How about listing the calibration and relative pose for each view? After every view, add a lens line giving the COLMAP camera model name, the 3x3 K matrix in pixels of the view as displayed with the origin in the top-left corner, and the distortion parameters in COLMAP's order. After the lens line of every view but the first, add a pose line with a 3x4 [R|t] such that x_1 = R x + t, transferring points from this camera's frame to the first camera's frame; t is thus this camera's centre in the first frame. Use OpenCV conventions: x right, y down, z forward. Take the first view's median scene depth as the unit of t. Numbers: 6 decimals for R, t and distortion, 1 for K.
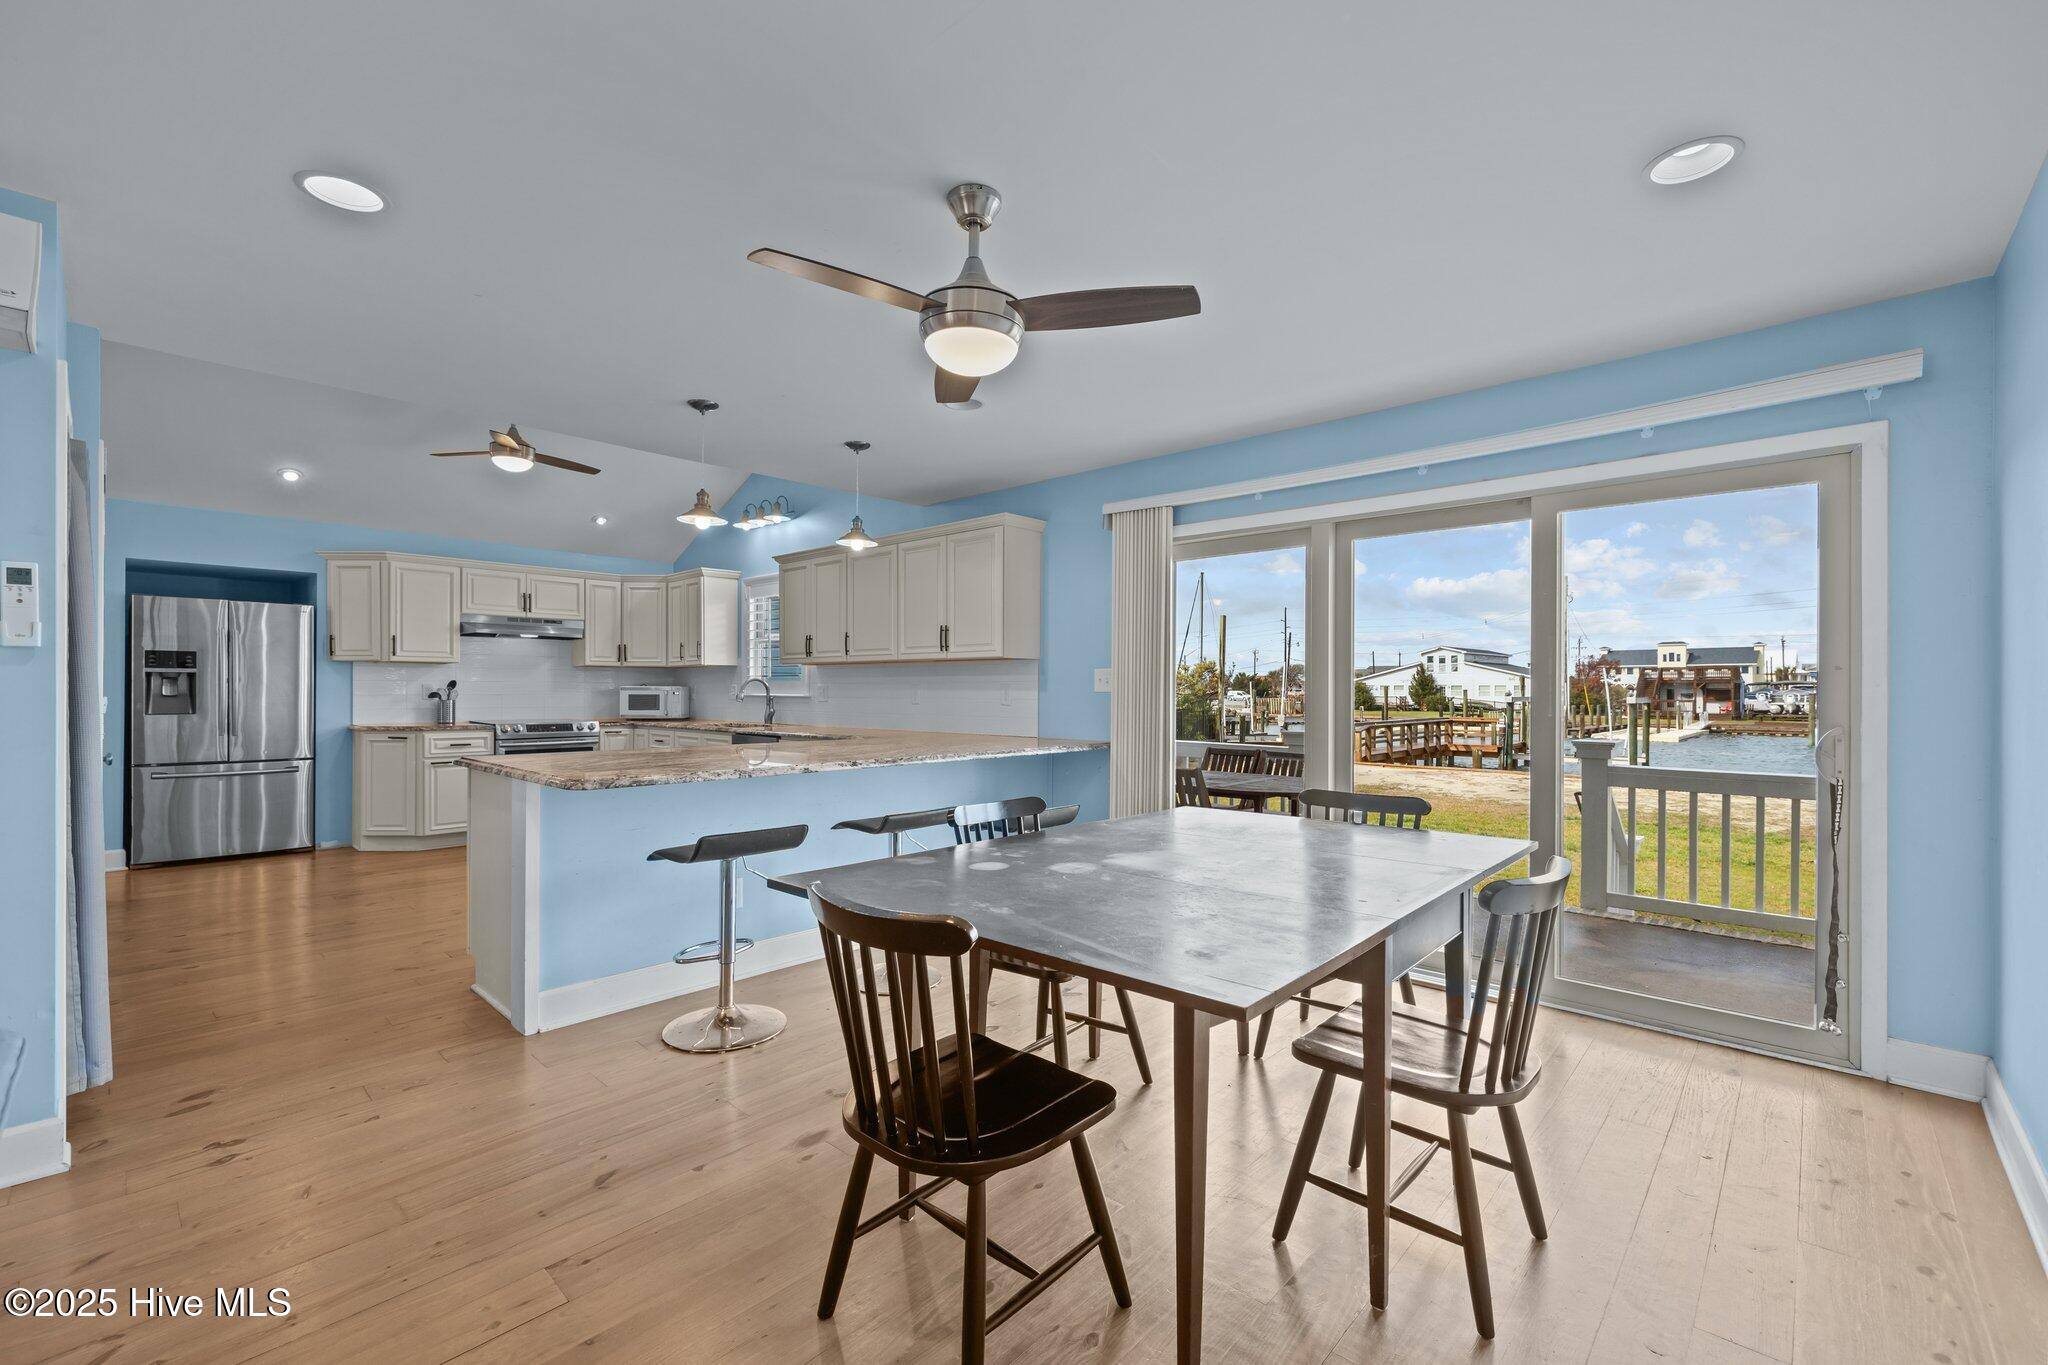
lens RADIAL K [[855.0, 0, 1018.3], [0, 855.0, 656.9], [0, 0, 1]] dist [0.000797, 0.000051]
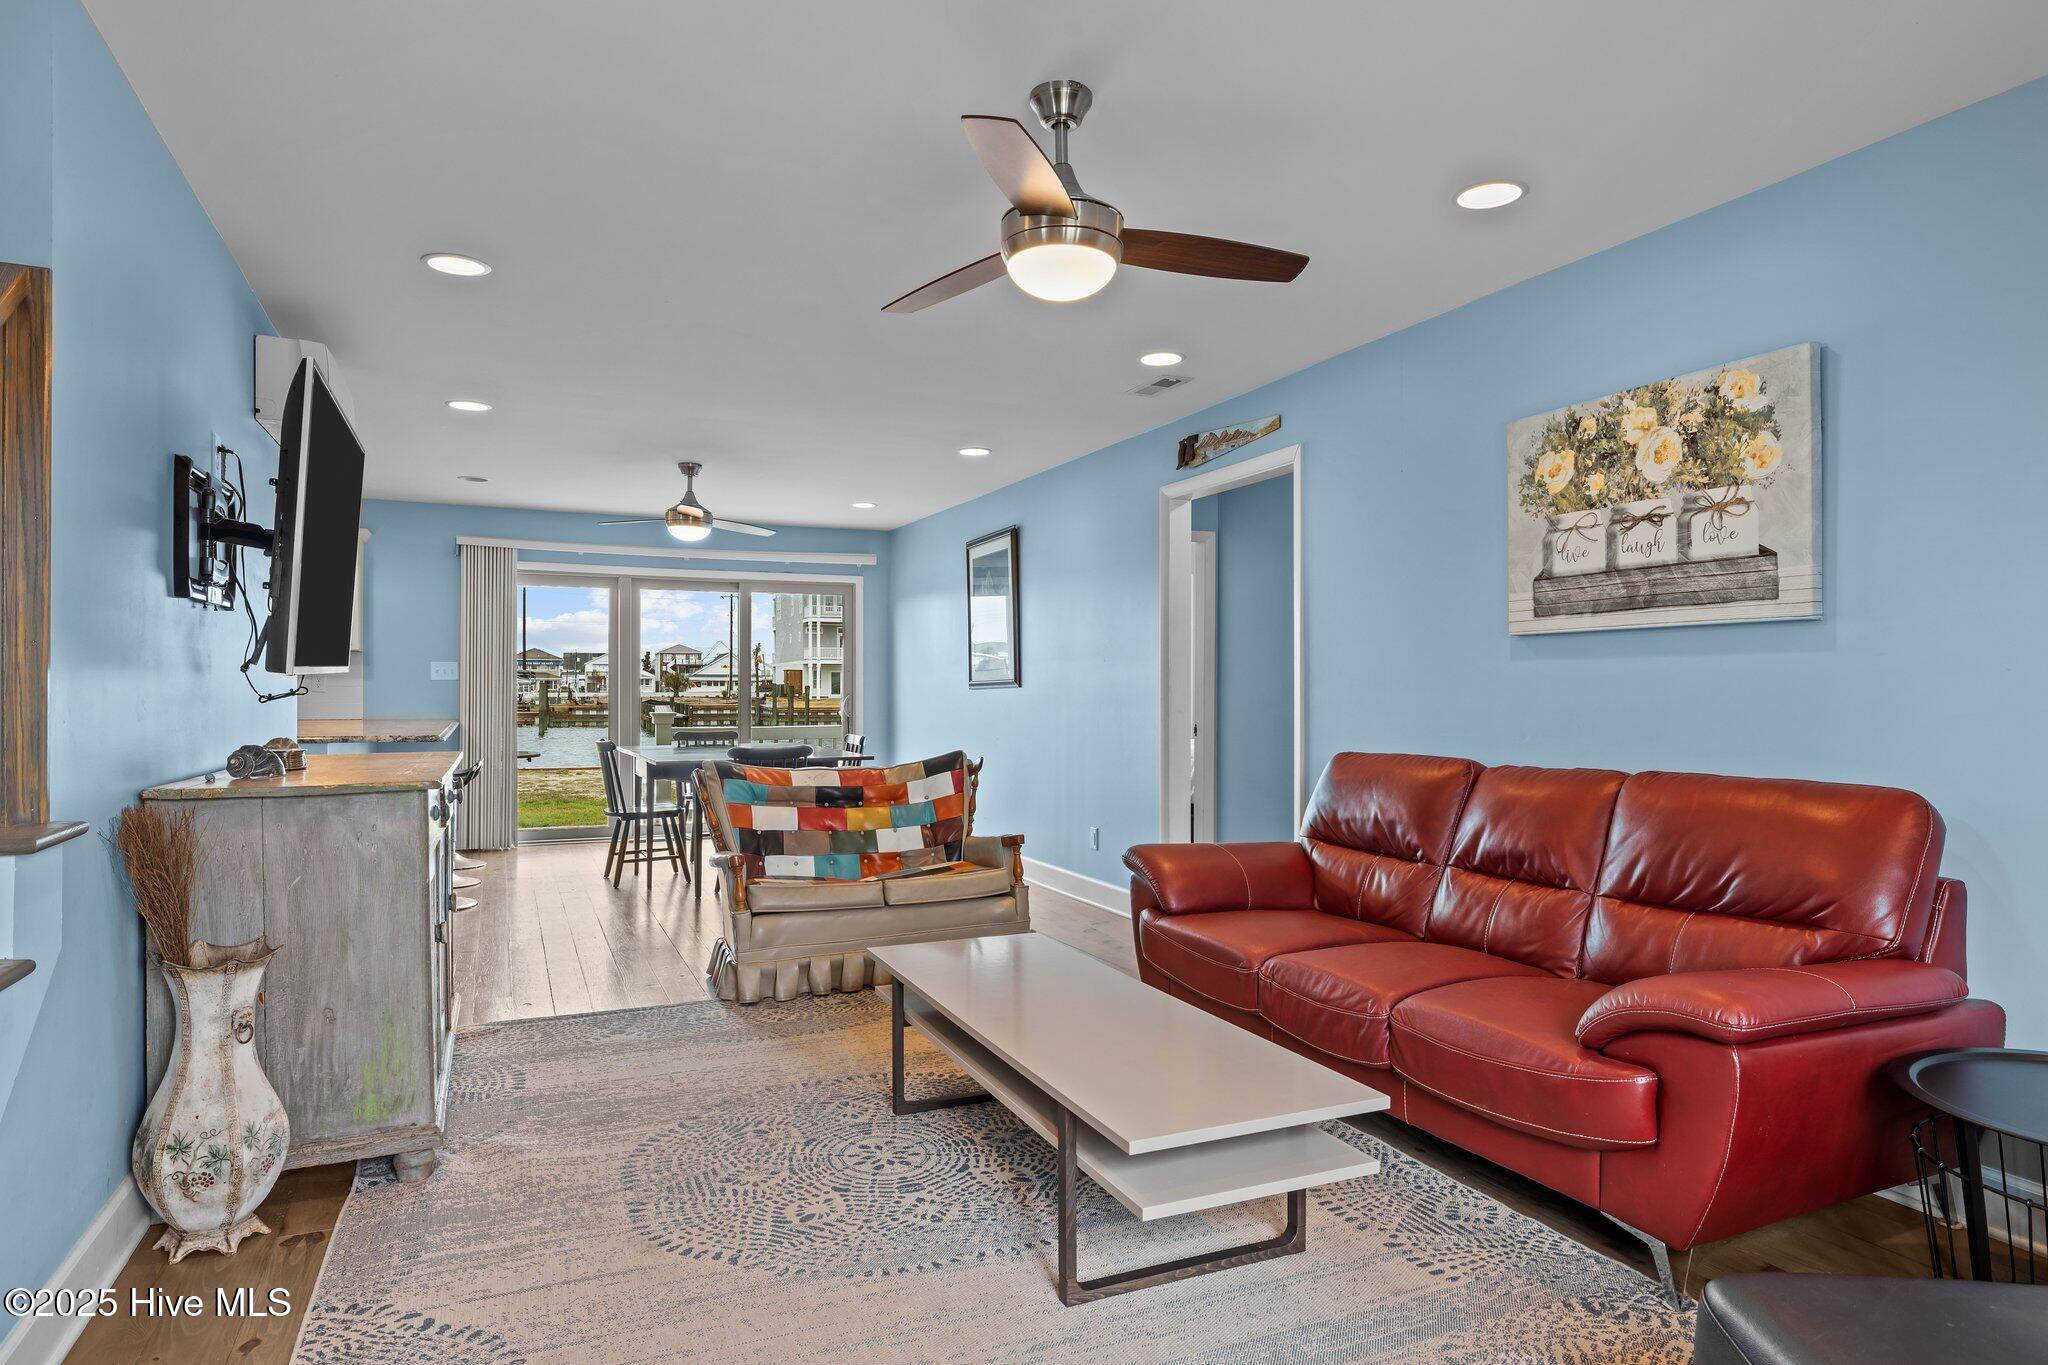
lens RADIAL K [[1191.1, 0, 1024.0], [0, 1191.1, 682.5], [0, 0, 1]] dist [0.020343, -0.000219]
pose [[0.379288, -0.007292, 0.925250, -1.768214], [-0.032205, 0.999259, 0.021077, -0.029631], [-0.924718, -0.037792, 0.378772, -0.704916]]
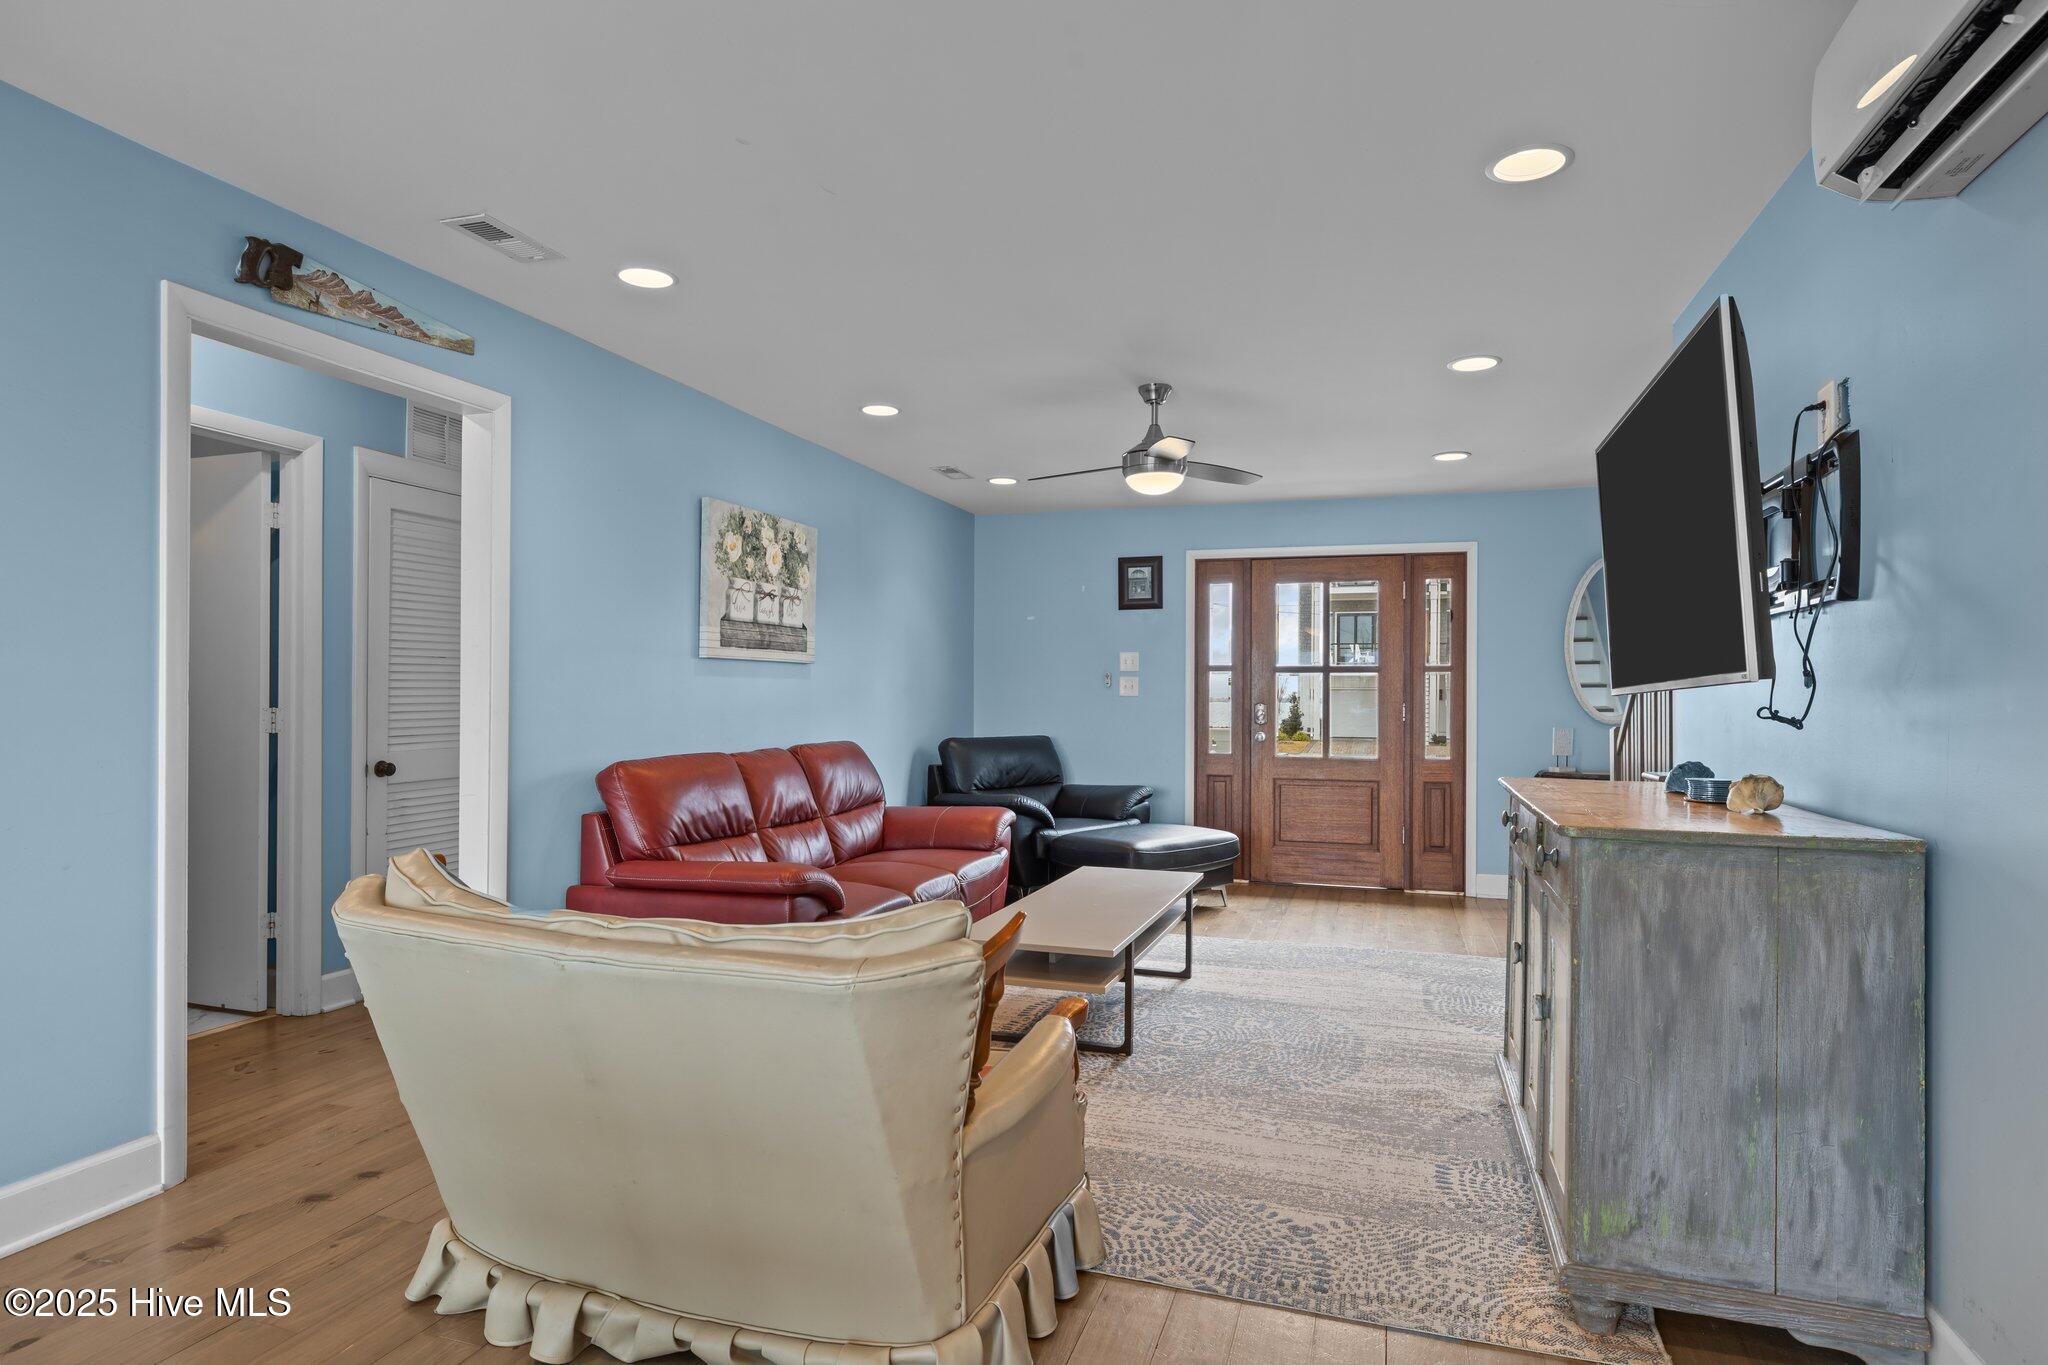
lens RADIAL K [[1115.0, 0, 1030.8], [0, 1115.0, 695.0], [0, 0, 1]] dist [0.000251, -0.000403]
pose [[-0.898386, -0.017311, -0.438866, -0.259665], [0.000943, 0.999145, -0.041342, 0.042193], [0.439207, -0.037555, -0.897601, 0.772871]]
